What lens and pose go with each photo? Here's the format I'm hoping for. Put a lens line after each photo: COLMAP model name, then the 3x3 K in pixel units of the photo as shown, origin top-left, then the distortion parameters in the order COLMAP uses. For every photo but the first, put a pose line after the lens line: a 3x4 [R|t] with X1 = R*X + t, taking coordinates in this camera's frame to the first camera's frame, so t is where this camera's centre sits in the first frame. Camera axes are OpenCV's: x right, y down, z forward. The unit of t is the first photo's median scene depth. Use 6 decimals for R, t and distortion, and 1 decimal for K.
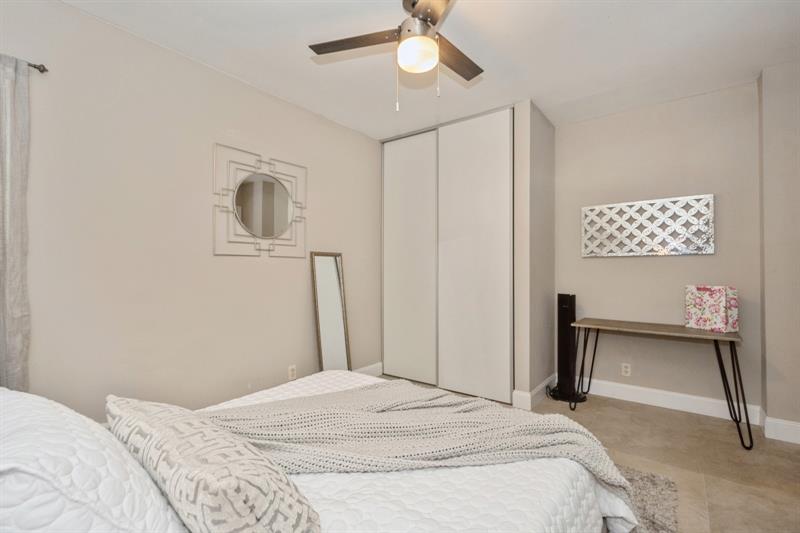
lens RADIAL K [[362.5, 0, 401.0], [0, 362.5, 263.2], [0, 0, 1]] dist [0.008385, -0.000423]
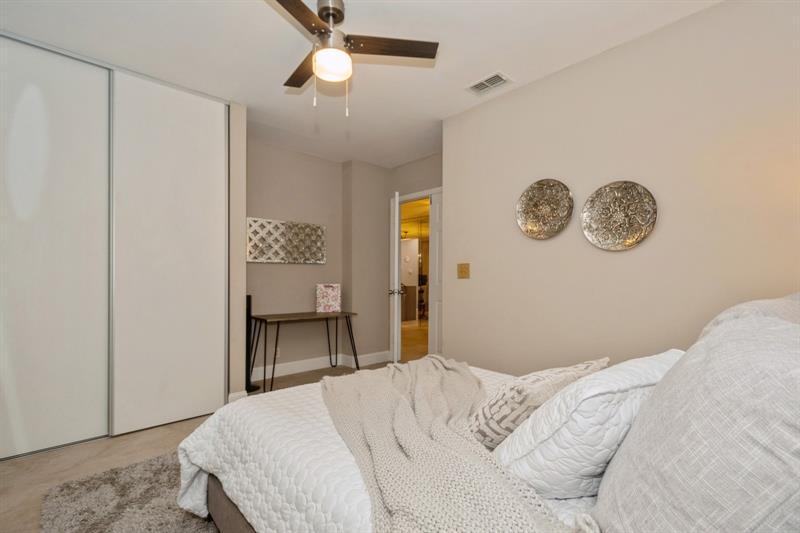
lens RADIAL K [[369.2, 0, 402.1], [0, 369.2, 278.3], [0, 0, 1]] dist [0.000885, -0.000062]
pose [[0.186004, -0.002008, 0.982547, -0.594749], [-0.016010, 0.999859, 0.005074, 0.022375], [-0.982418, -0.016675, 0.185946, 0.367330]]
